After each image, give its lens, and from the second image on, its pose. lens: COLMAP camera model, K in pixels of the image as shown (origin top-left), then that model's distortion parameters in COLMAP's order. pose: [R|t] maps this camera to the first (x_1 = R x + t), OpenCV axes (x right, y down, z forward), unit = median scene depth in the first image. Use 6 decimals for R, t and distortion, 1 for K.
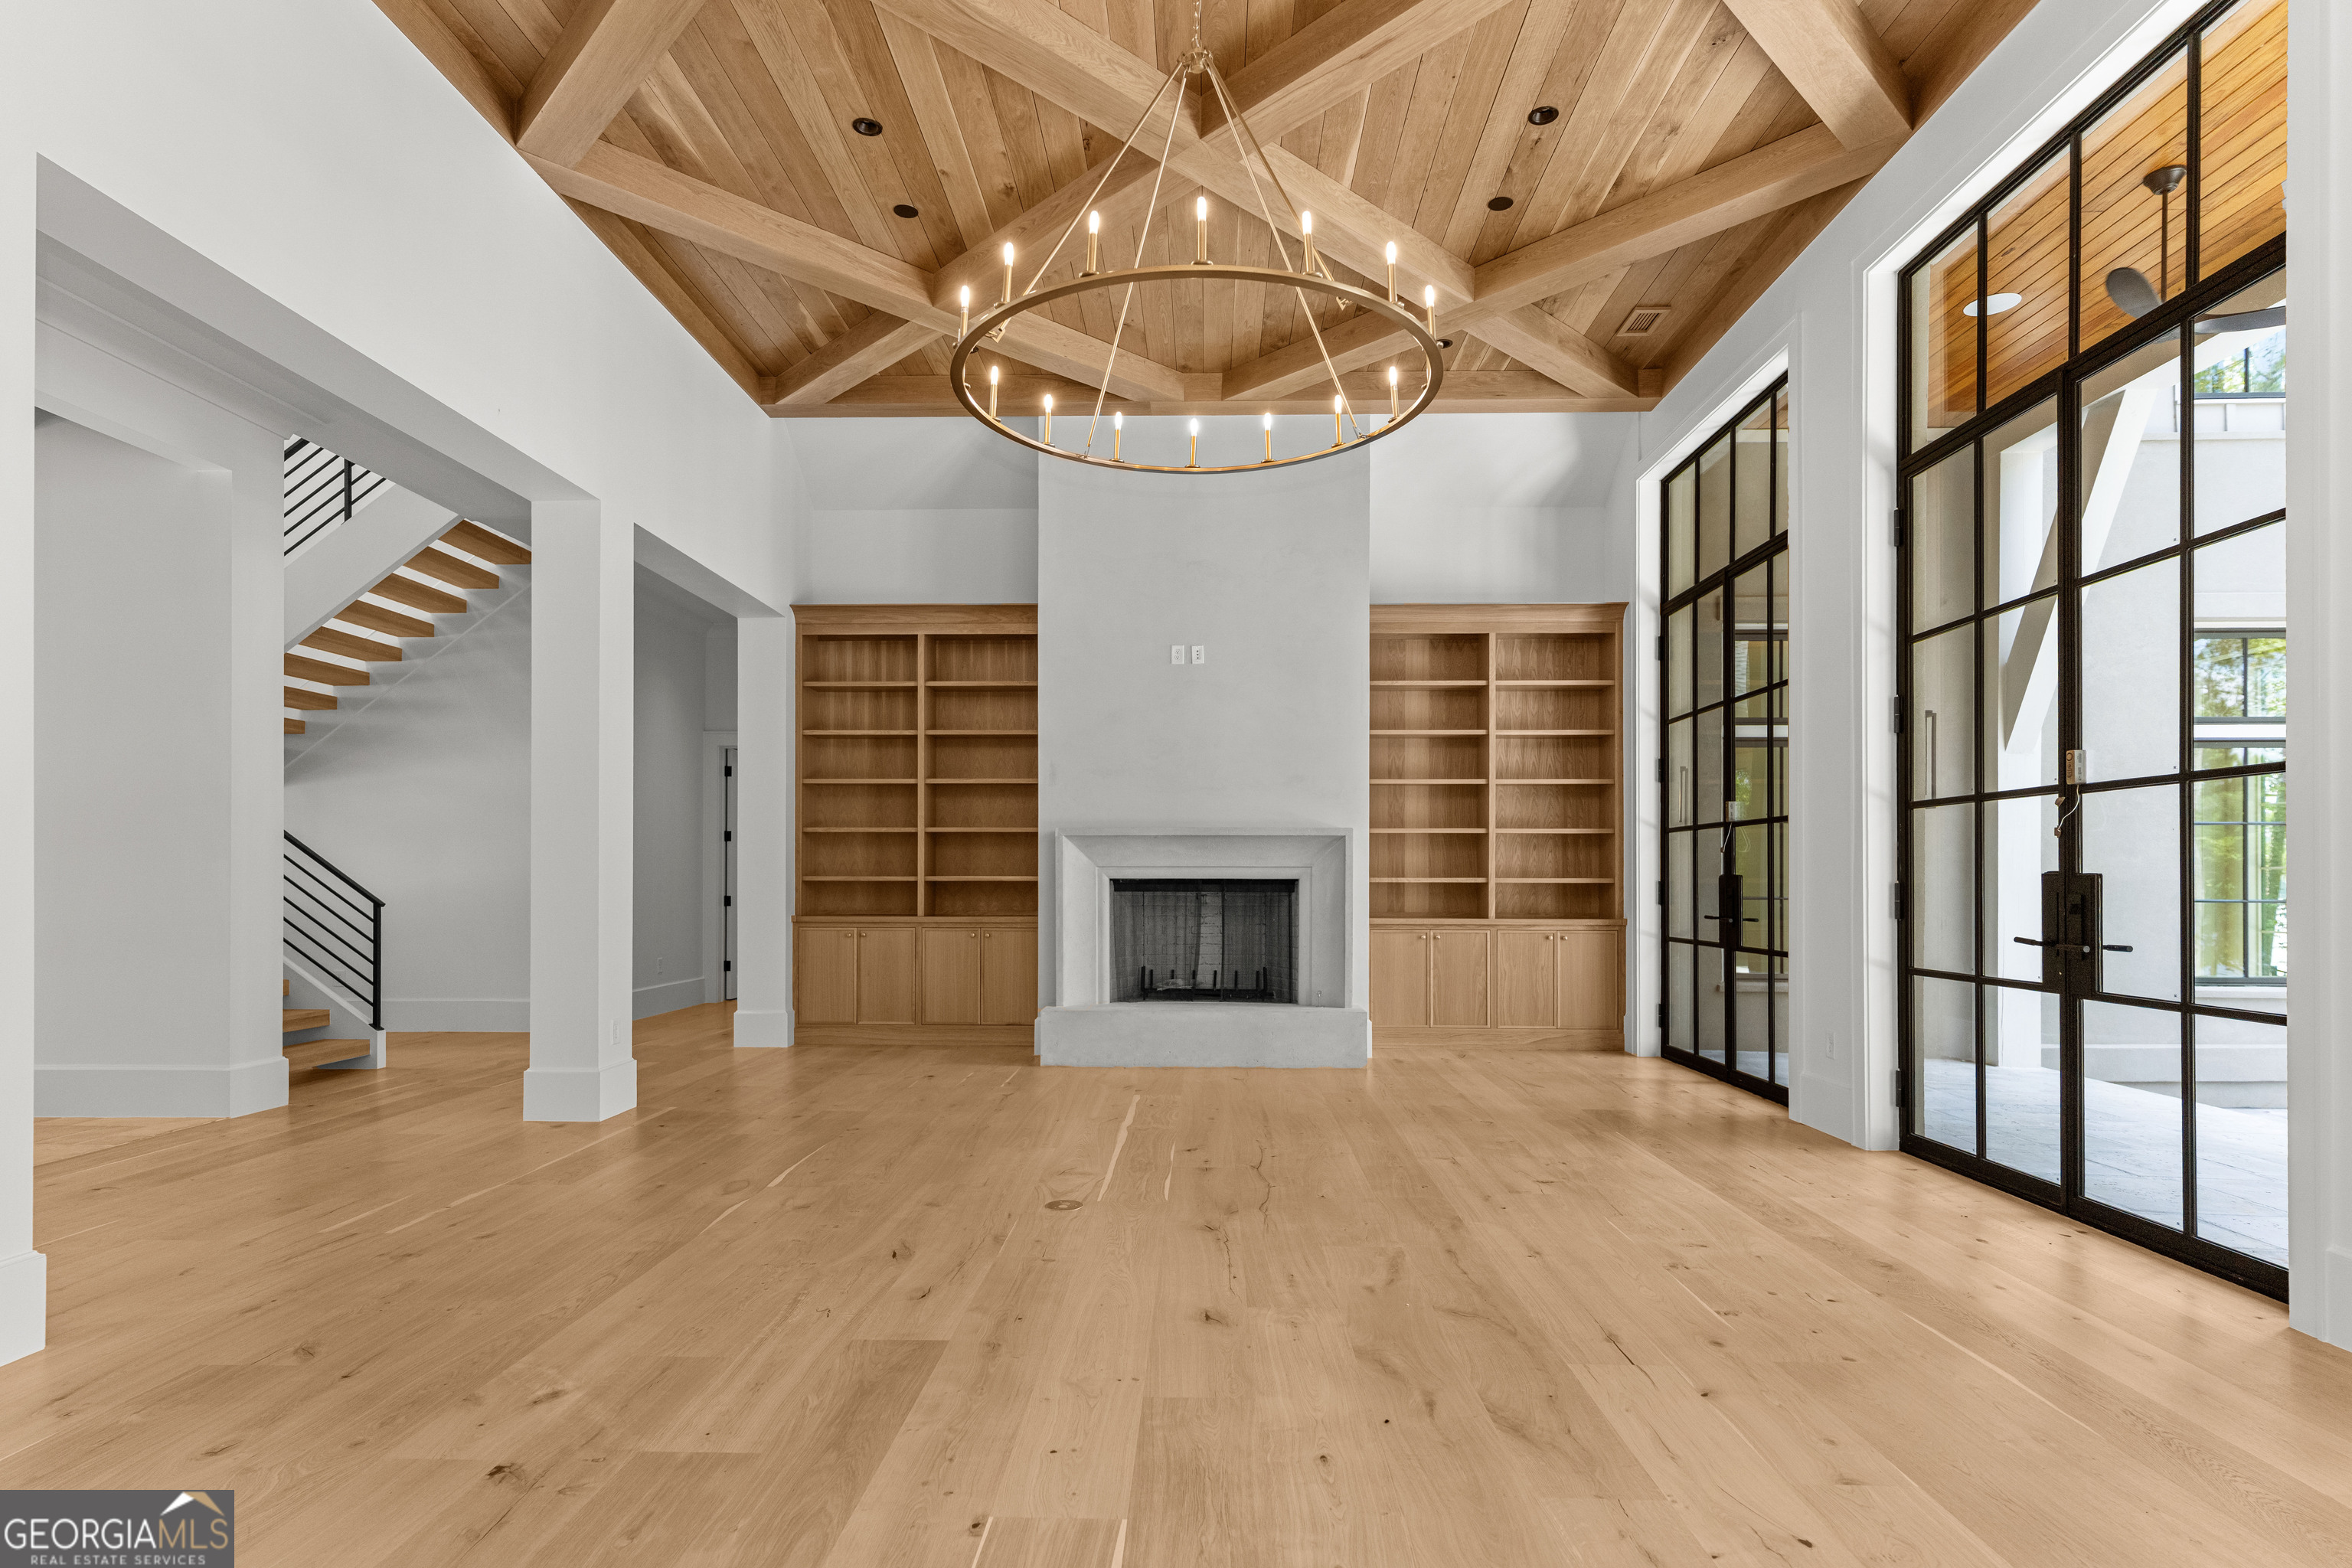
lens RADIAL K [[1206.1, 0, 1171.8], [0, 1206.1, 869.3], [0, 0, 1]] dist [0.007159, -0.000388]
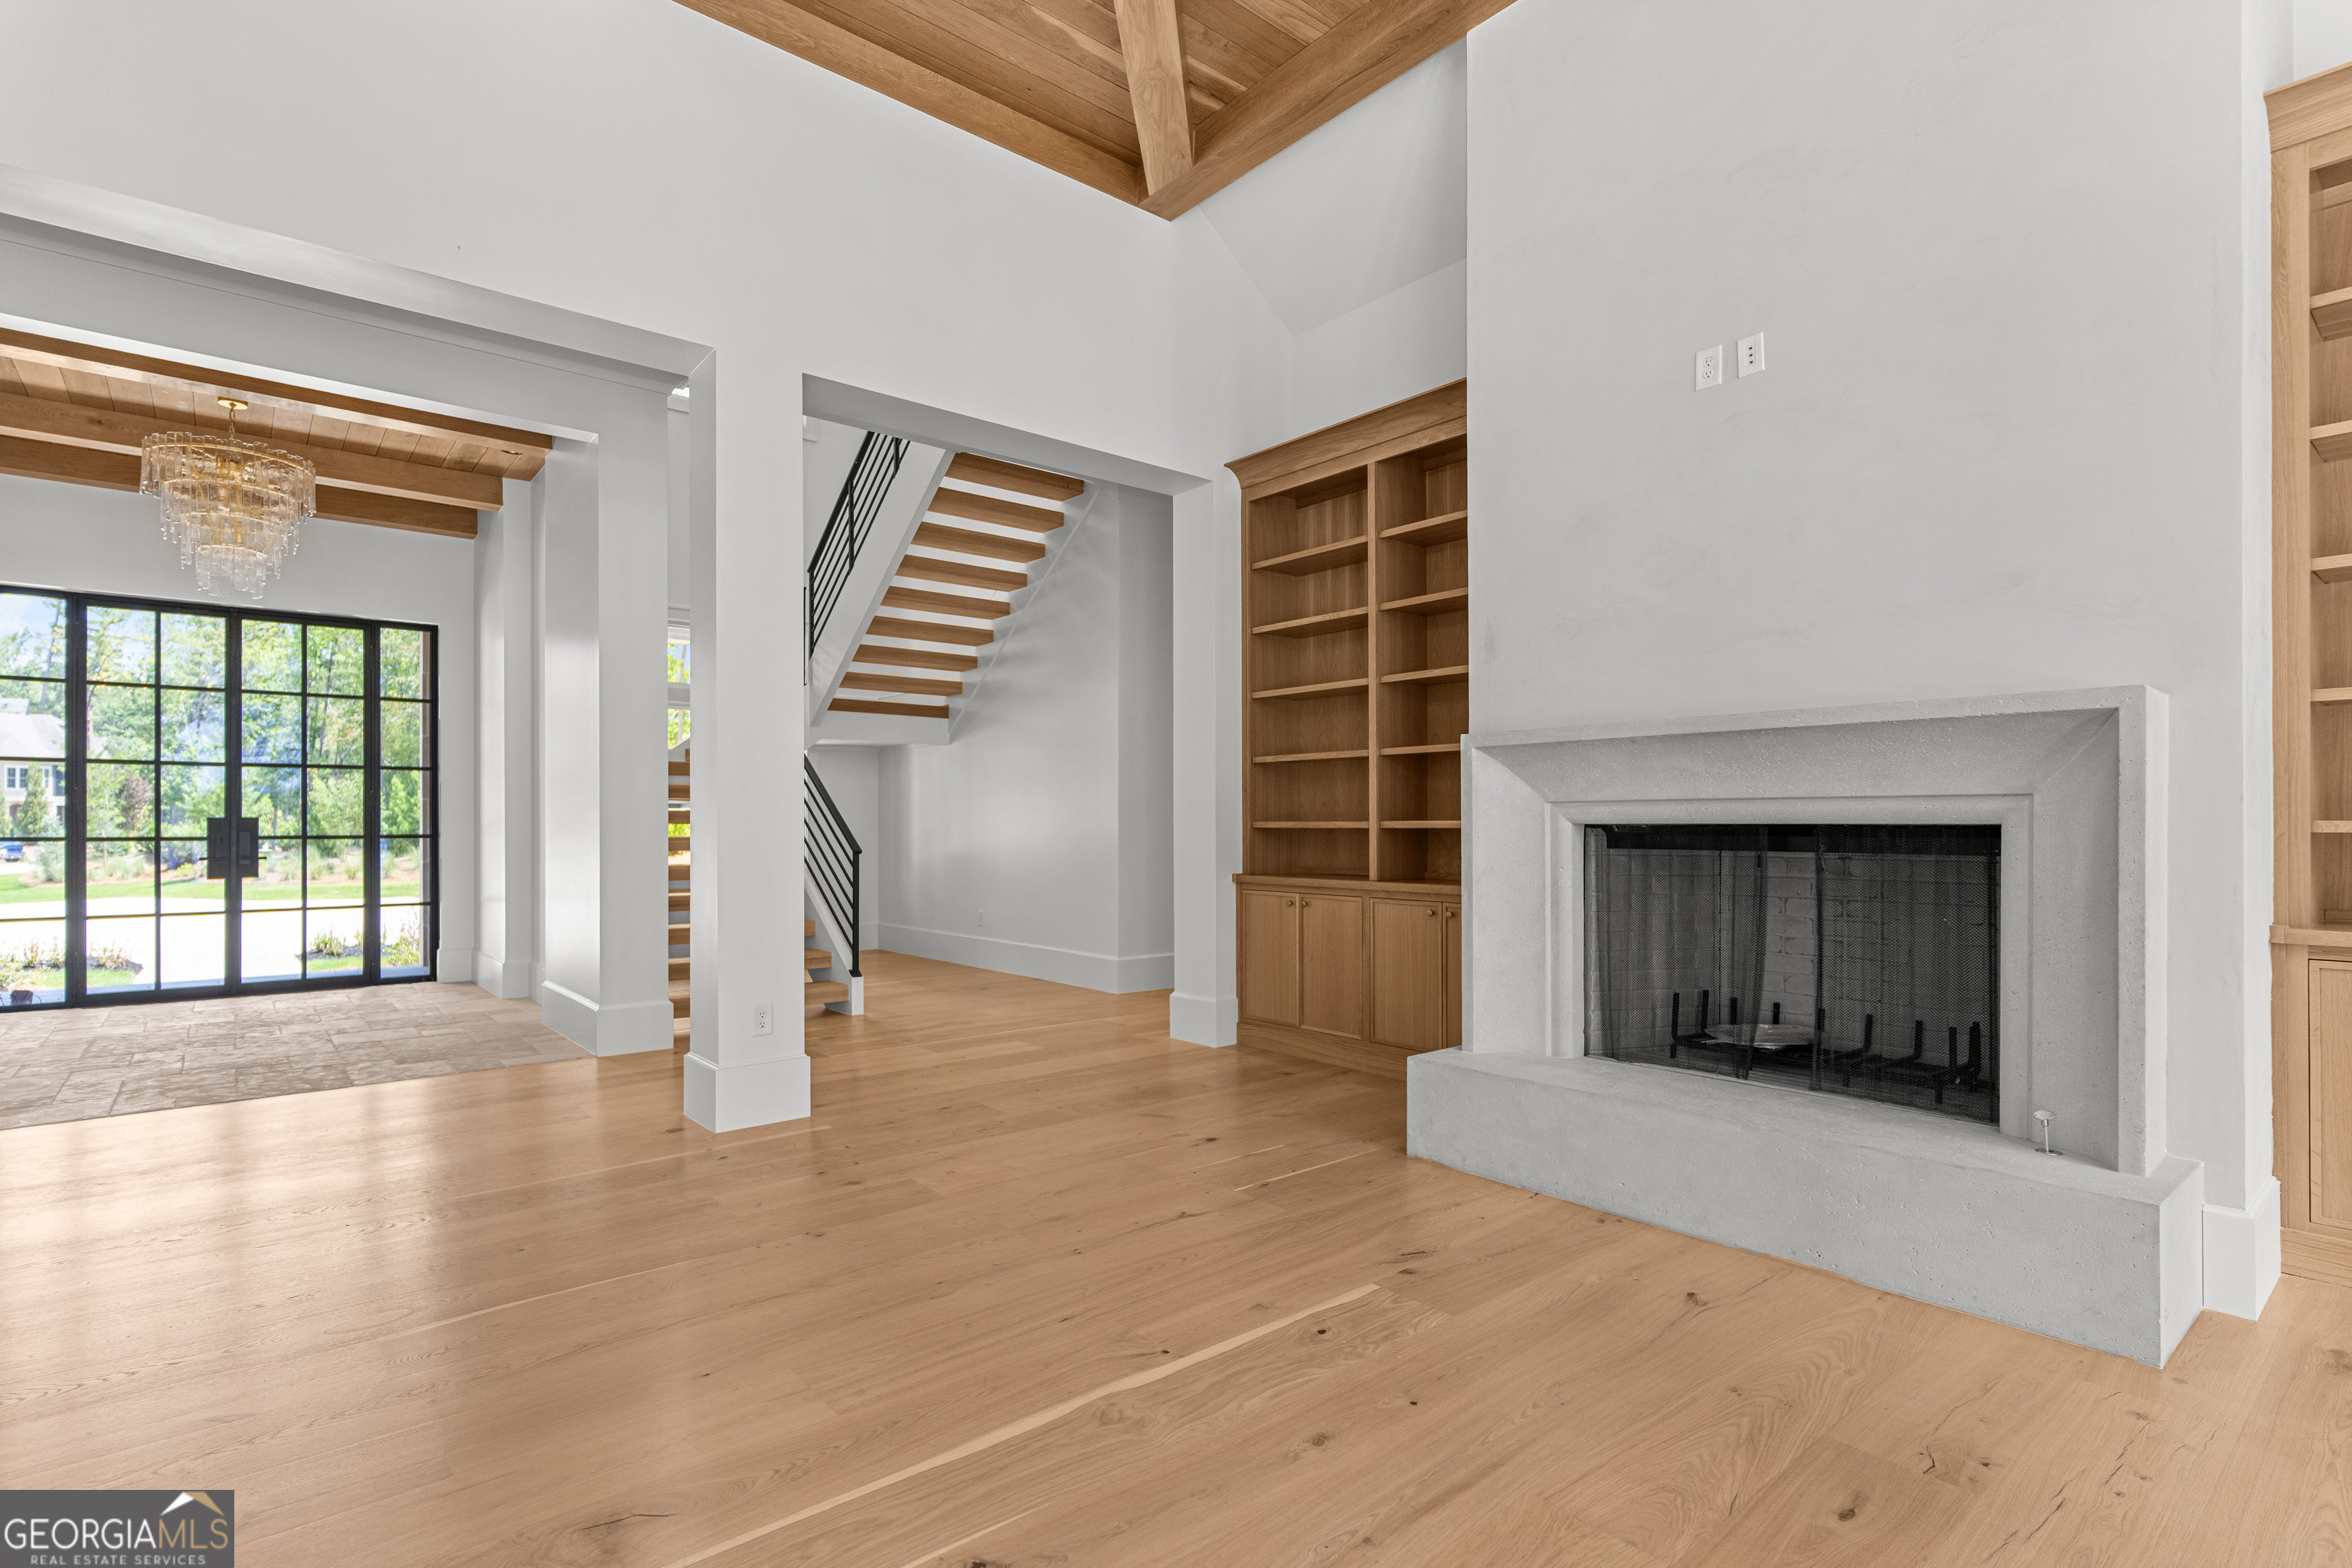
lens RADIAL K [[1127.3, 0, 1184.6], [0, 1127.3, 819.9], [0, 0, 1]] dist [0.000766, 0.000927]
pose [[0.670682, -0.004785, -0.741730, 0.201433], [0.005966, 0.999982, -0.001057, 0.005309], [0.741721, -0.003716, 0.670698, 0.533282]]
